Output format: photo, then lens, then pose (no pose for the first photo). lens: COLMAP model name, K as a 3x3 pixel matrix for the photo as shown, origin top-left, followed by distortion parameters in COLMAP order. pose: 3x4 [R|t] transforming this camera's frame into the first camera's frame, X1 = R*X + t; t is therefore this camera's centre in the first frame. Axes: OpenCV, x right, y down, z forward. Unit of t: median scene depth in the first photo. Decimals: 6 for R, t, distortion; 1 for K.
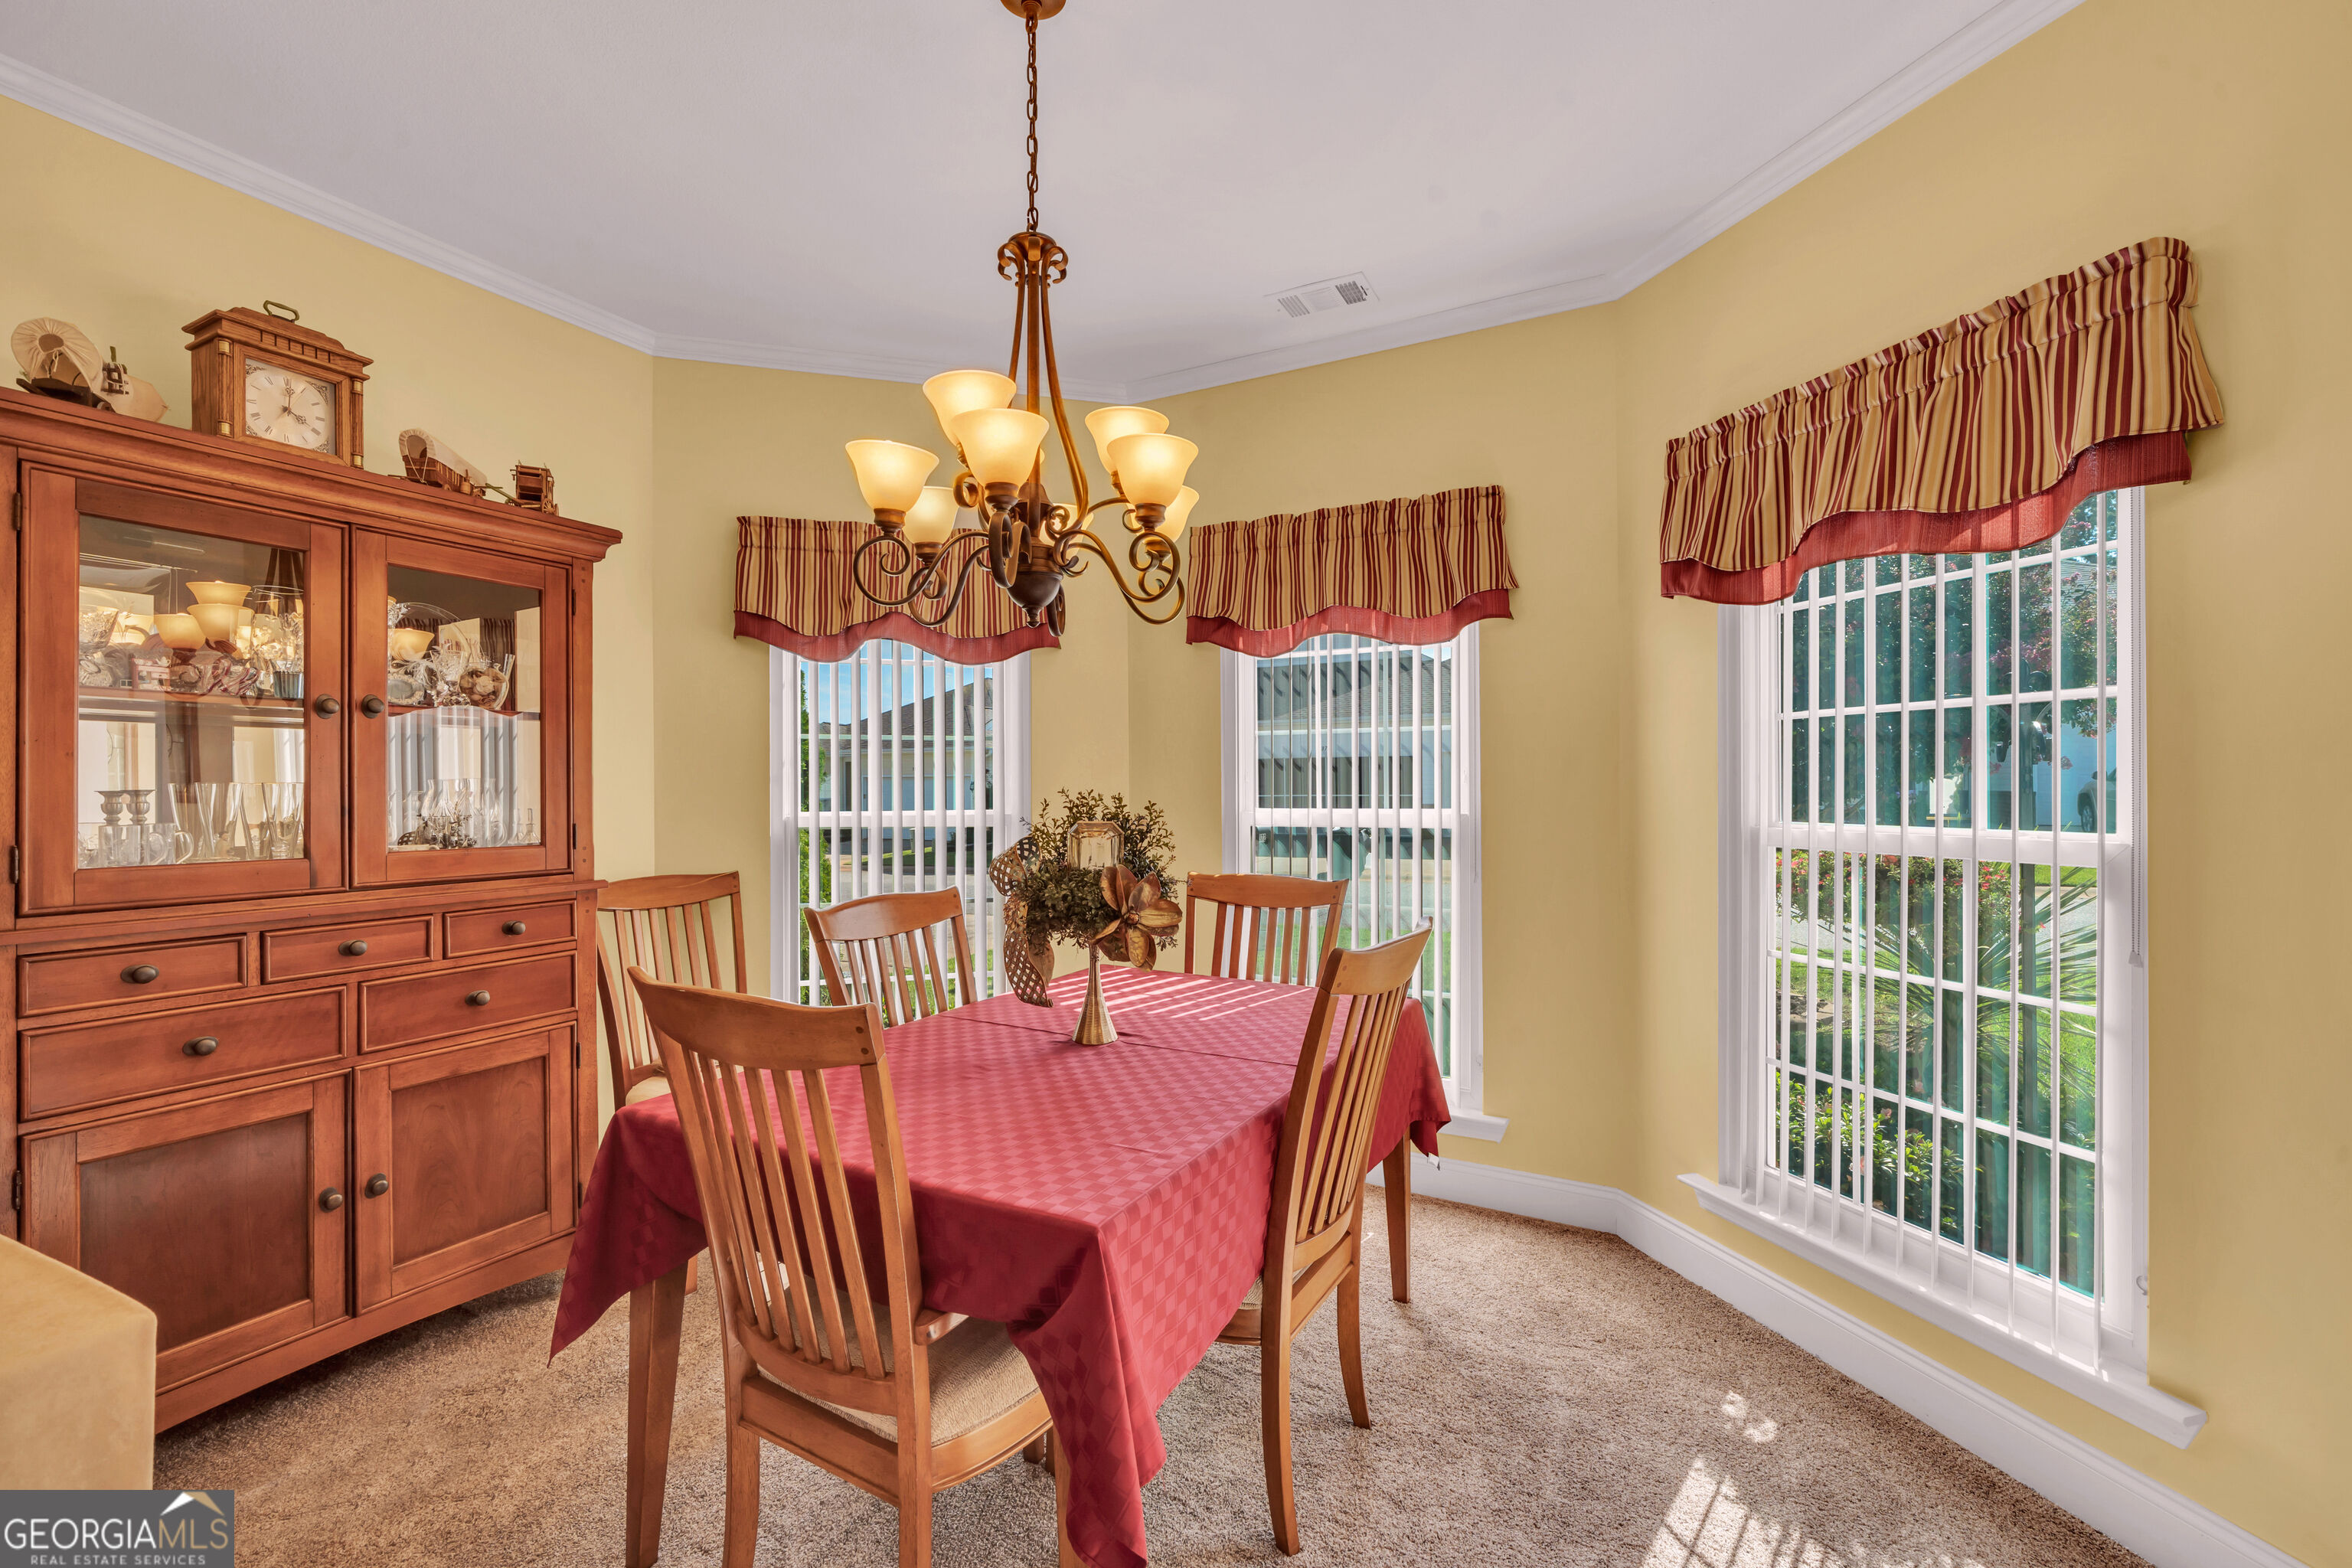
lens RADIAL K [[1039.3, 0, 1172.0], [0, 1039.3, 787.9], [0, 0, 1]] dist [-0.001787, -0.000059]
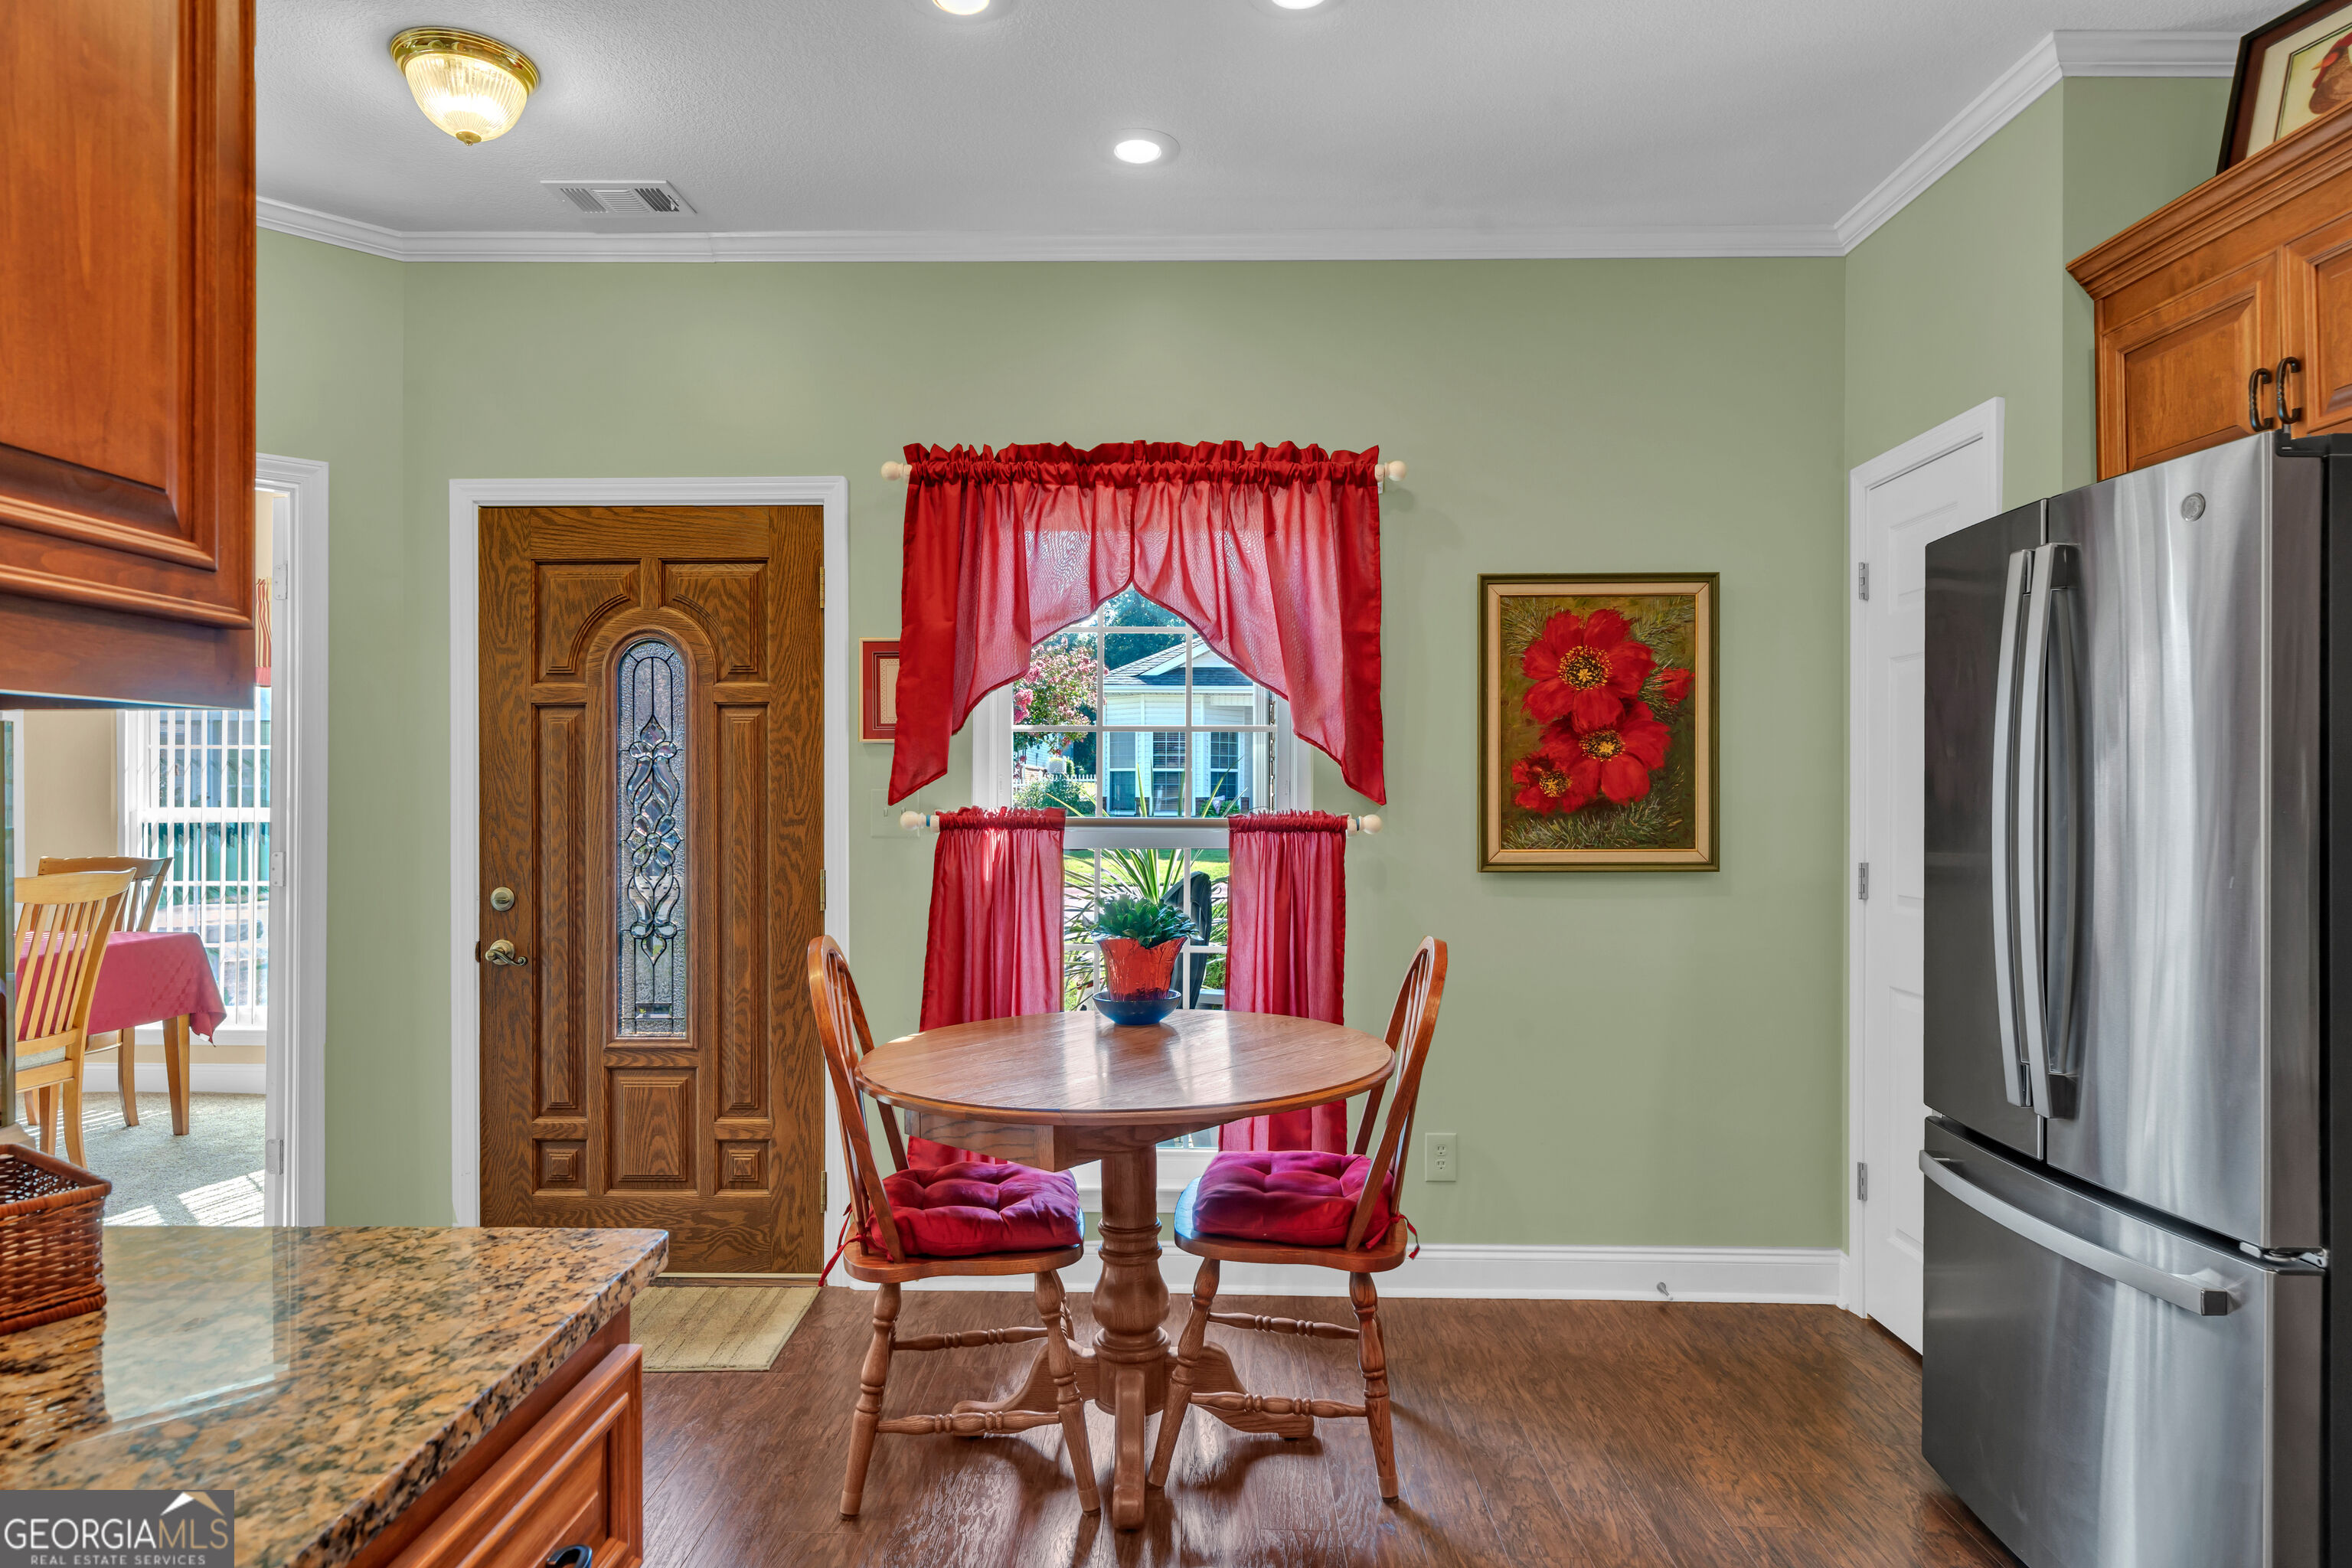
lens RADIAL K [[1365.5, 0, 1163.3], [0, 1365.5, 783.3], [0, 0, 1]] dist [-0.002565, -0.000216]
pose [[0.878045, 0.007733, 0.478515, 0.626111], [-0.004355, 0.999957, -0.008167, -0.003371], [-0.478557, 0.005087, 0.878042, -1.634765]]
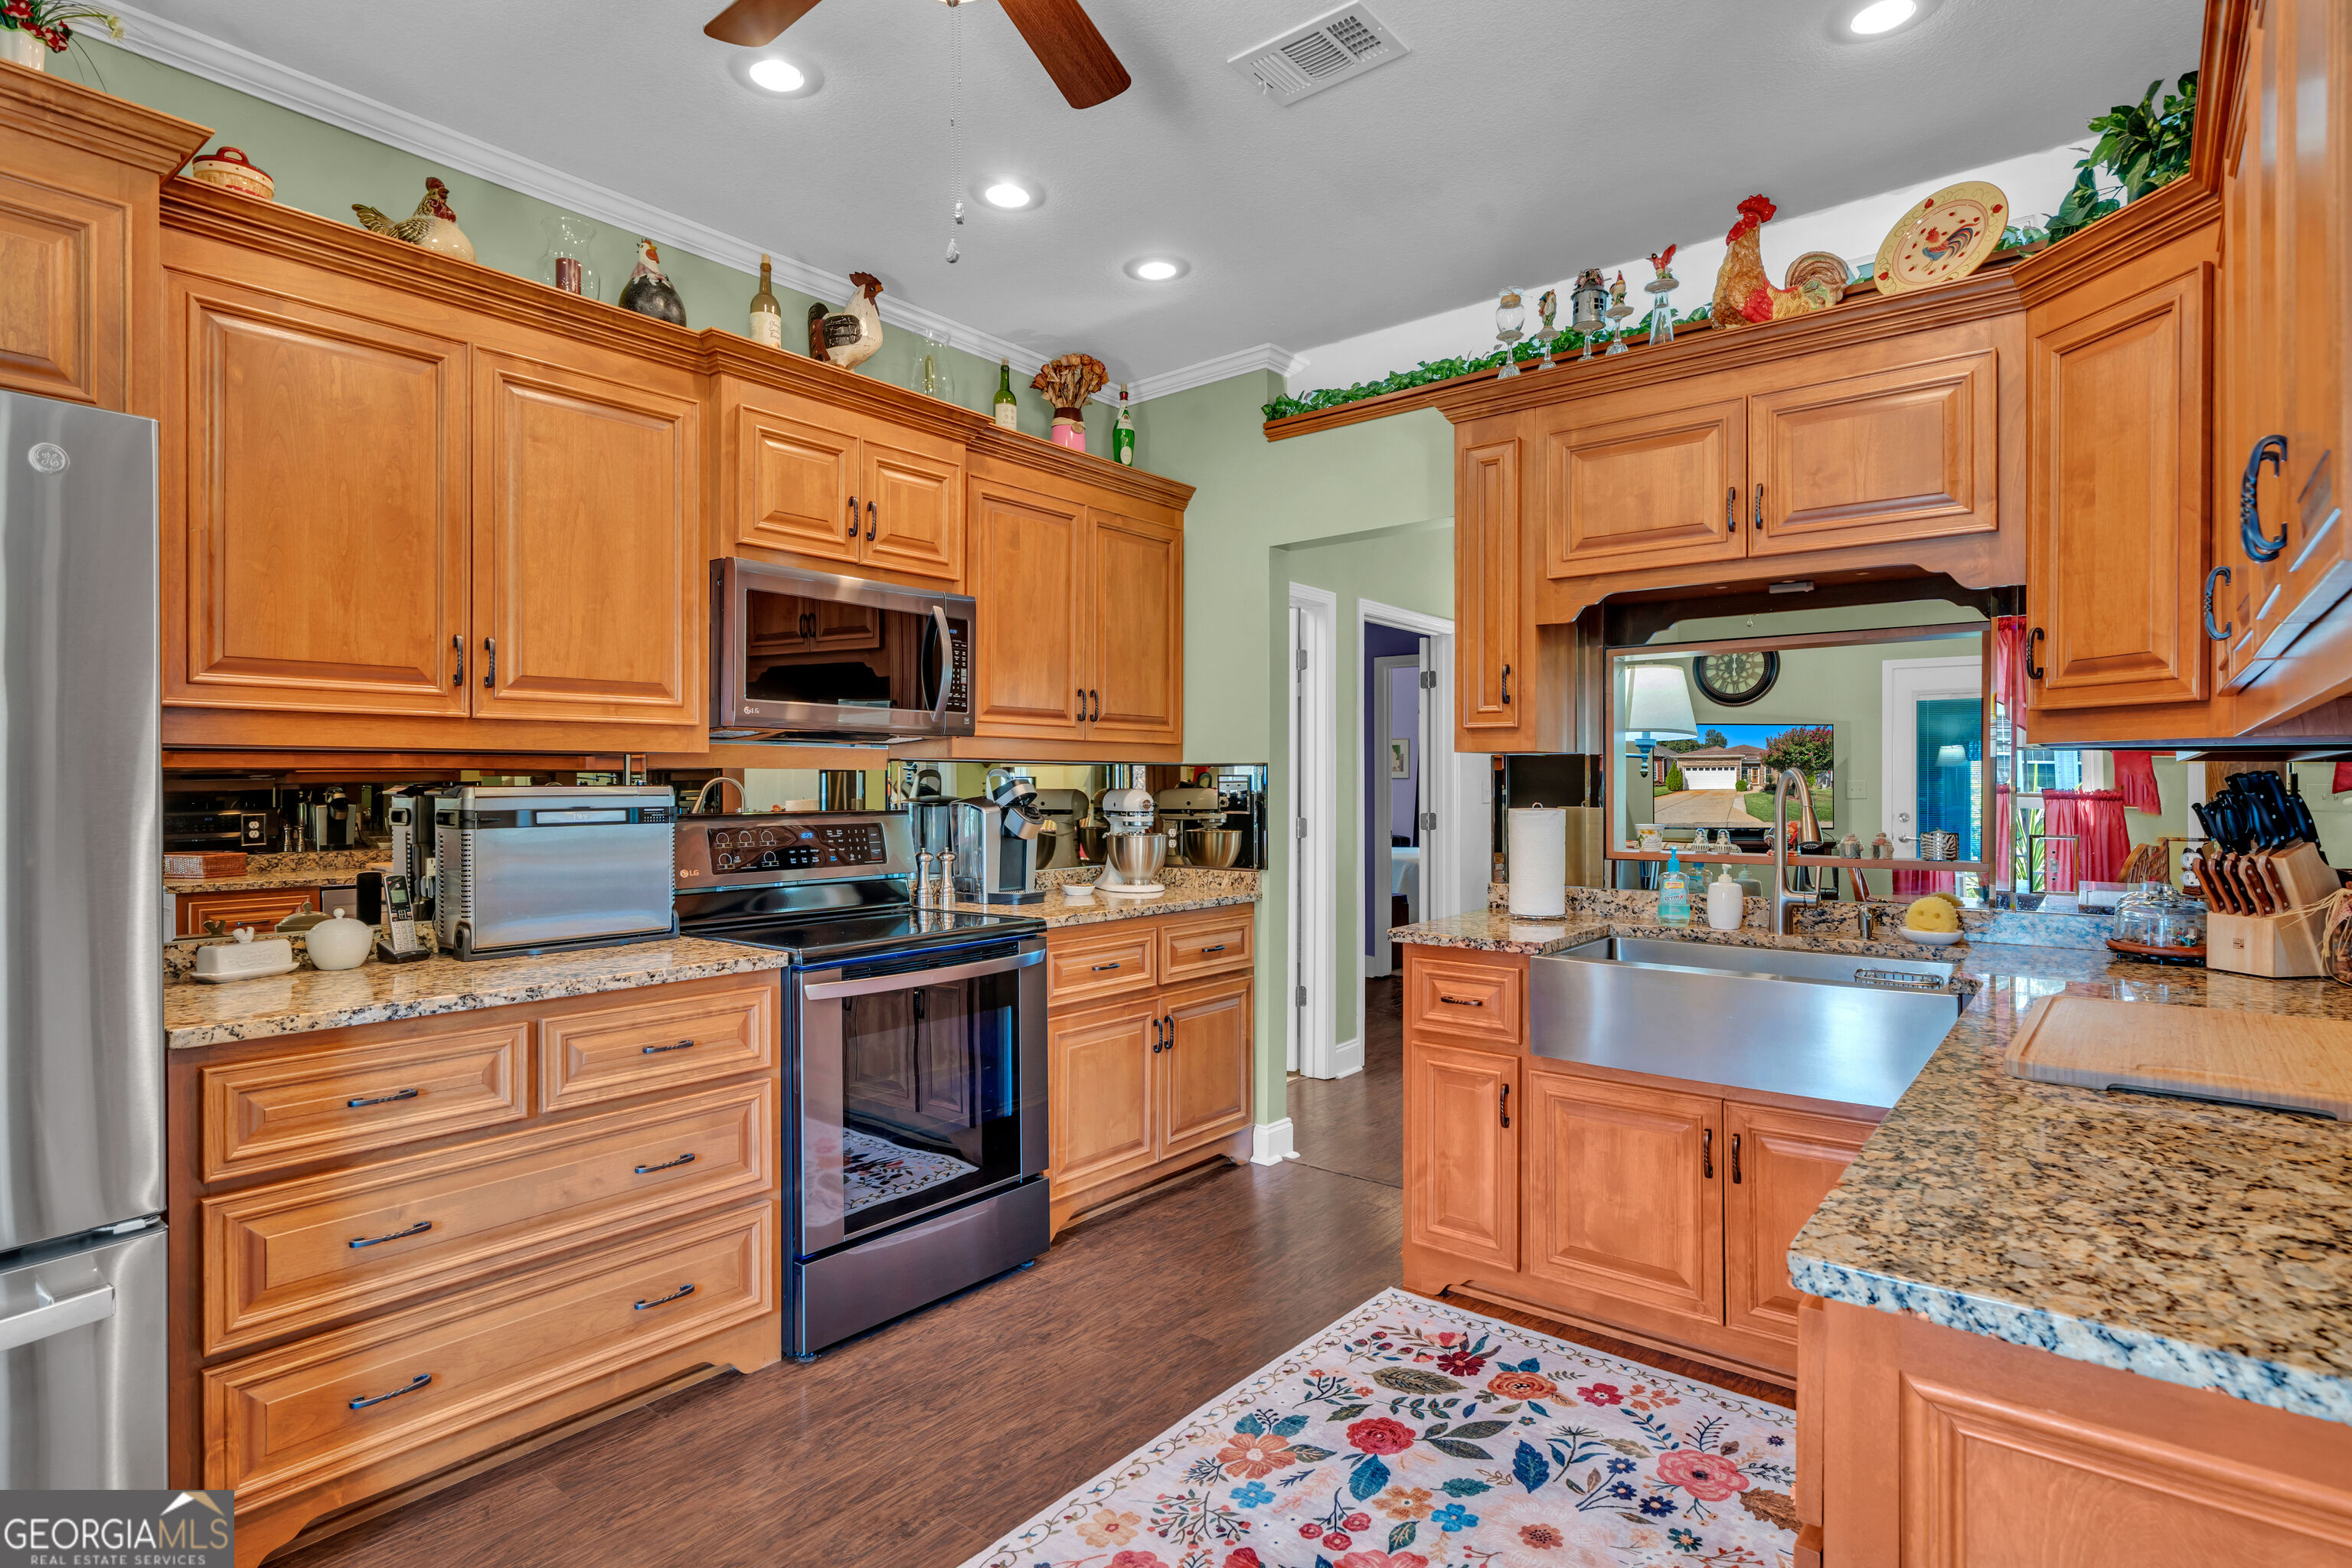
lens RADIAL K [[1190.5, 0, 1161.4], [0, 1190.5, 783.5], [0, 0, 1]] dist [-0.001025, -0.000072]
pose [[-0.986977, 0.004993, 0.160784, 0.858615], [0.006134, 0.999959, 0.006598, -0.001068], [-0.160745, 0.007499, -0.986968, -0.641689]]
